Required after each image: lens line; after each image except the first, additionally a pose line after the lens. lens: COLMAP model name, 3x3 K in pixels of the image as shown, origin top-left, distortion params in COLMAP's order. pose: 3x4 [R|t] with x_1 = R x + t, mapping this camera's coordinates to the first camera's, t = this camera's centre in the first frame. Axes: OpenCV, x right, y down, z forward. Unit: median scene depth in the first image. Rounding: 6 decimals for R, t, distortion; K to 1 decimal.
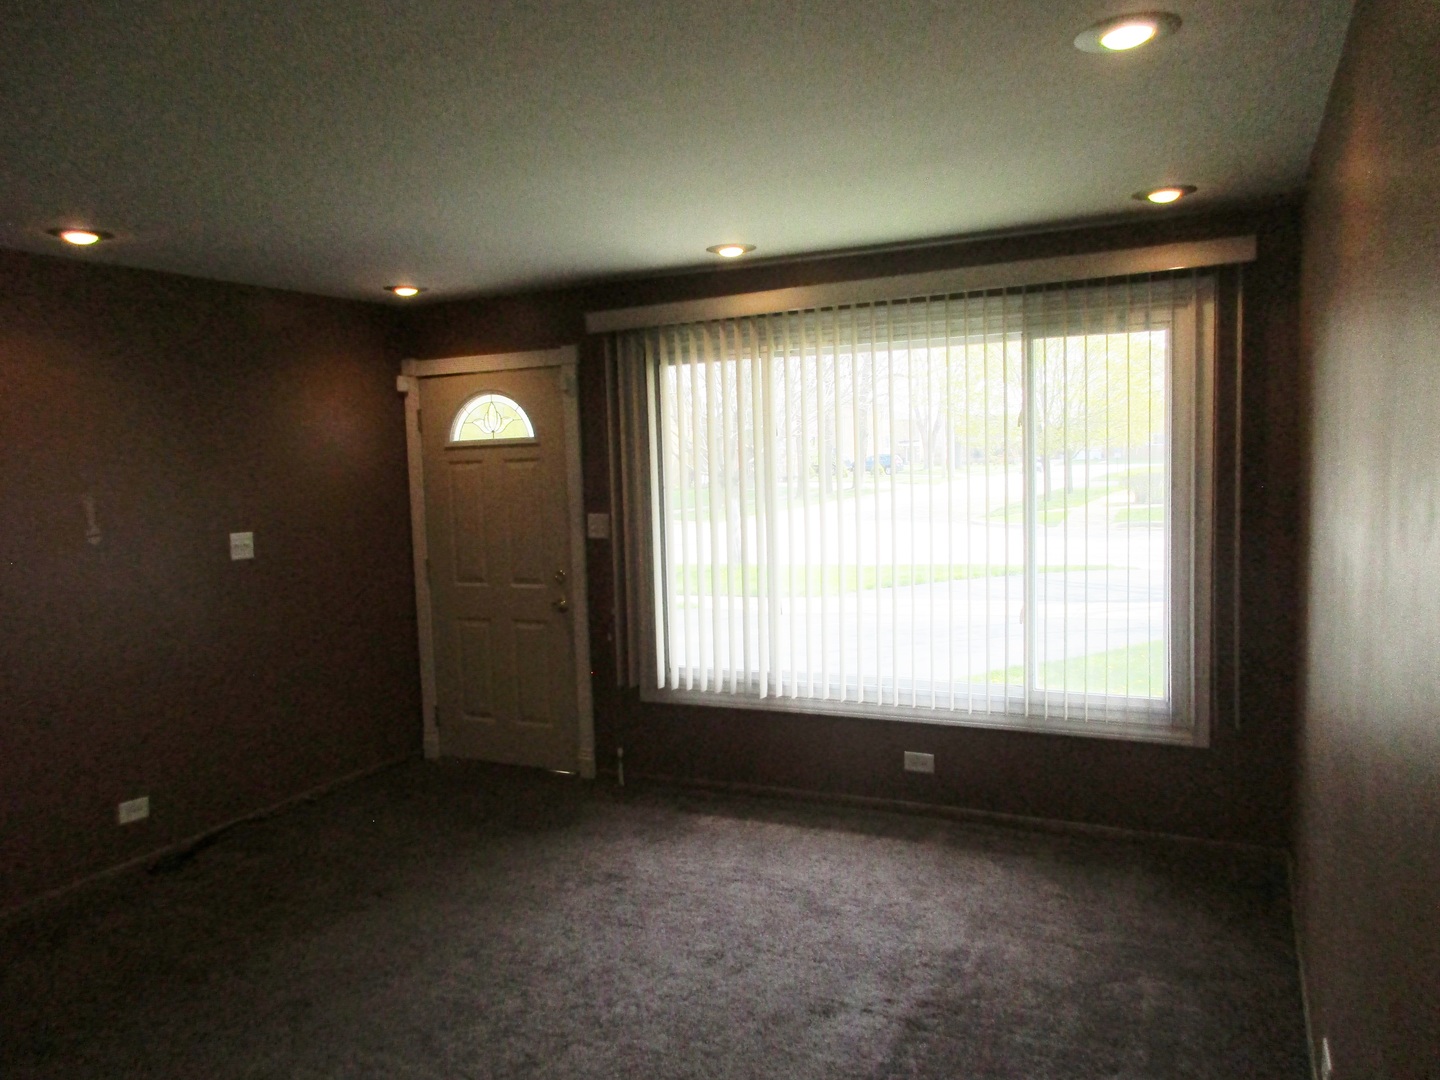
lens RADIAL K [[1060.7, 0, 725.4], [0, 1060.7, 530.3], [0, 0, 1]] dist [-0.008371, 0.000349]
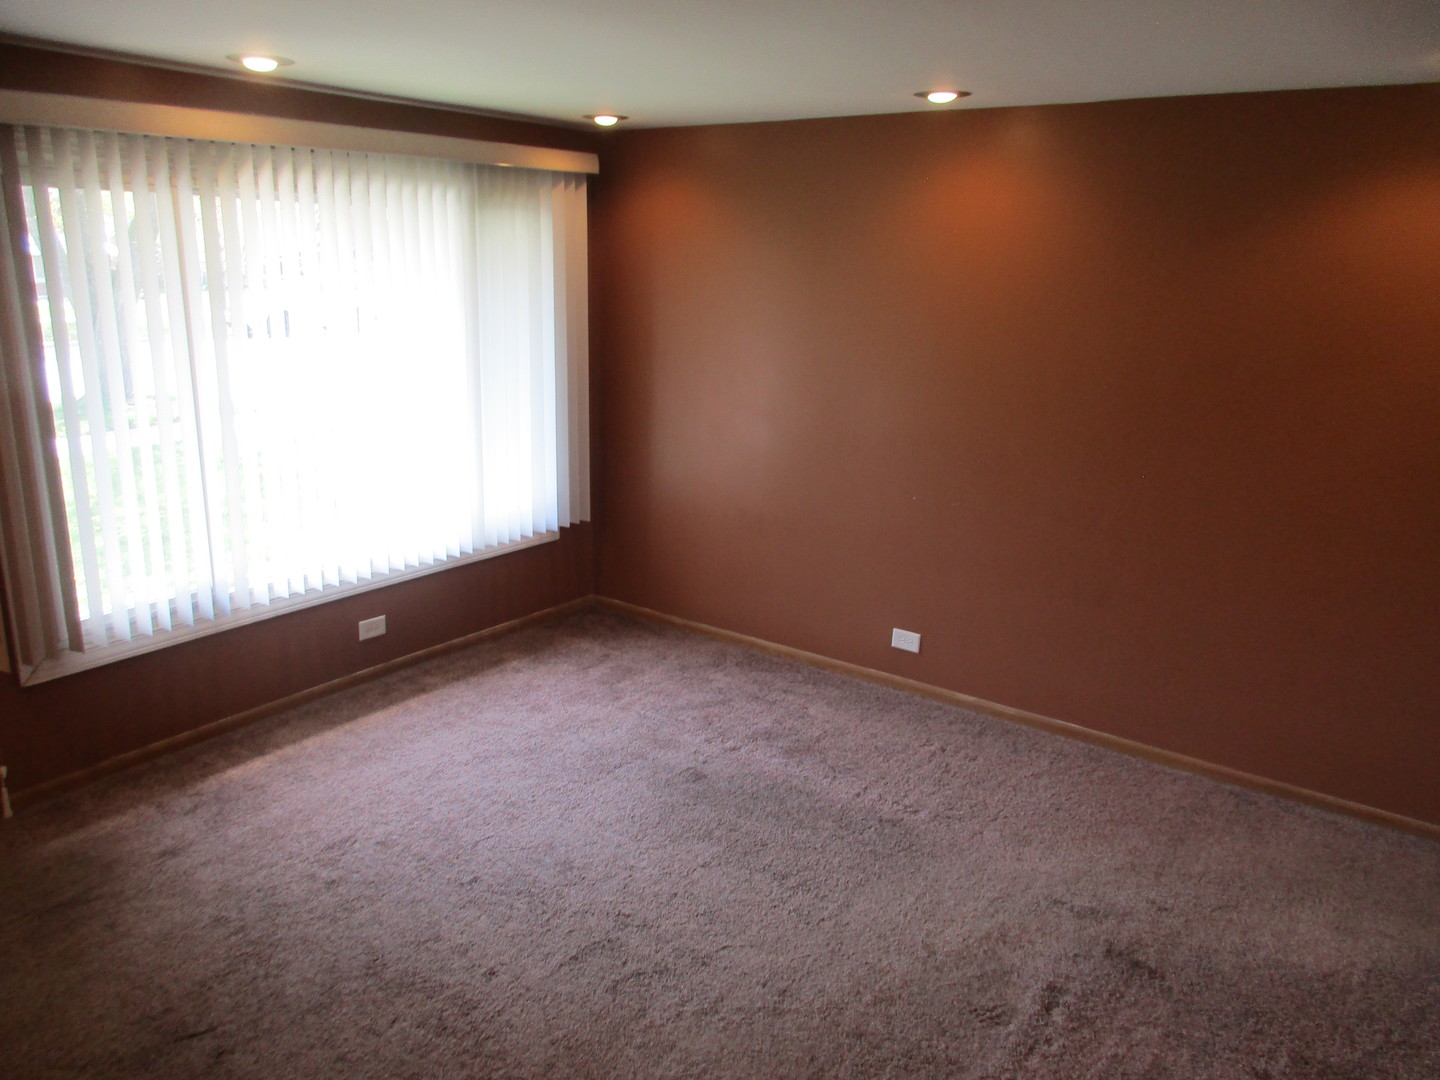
lens RADIAL K [[1060.7, 0, 725.4], [0, 1060.7, 530.3], [0, 0, 1]] dist [-0.008371, 0.000349]
pose [[0.180016, -0.209923, 0.961003, -0.736931], [0.042529, 0.977710, 0.205606, -0.068186], [-0.982744, 0.003858, 0.184931, 0.500813]]
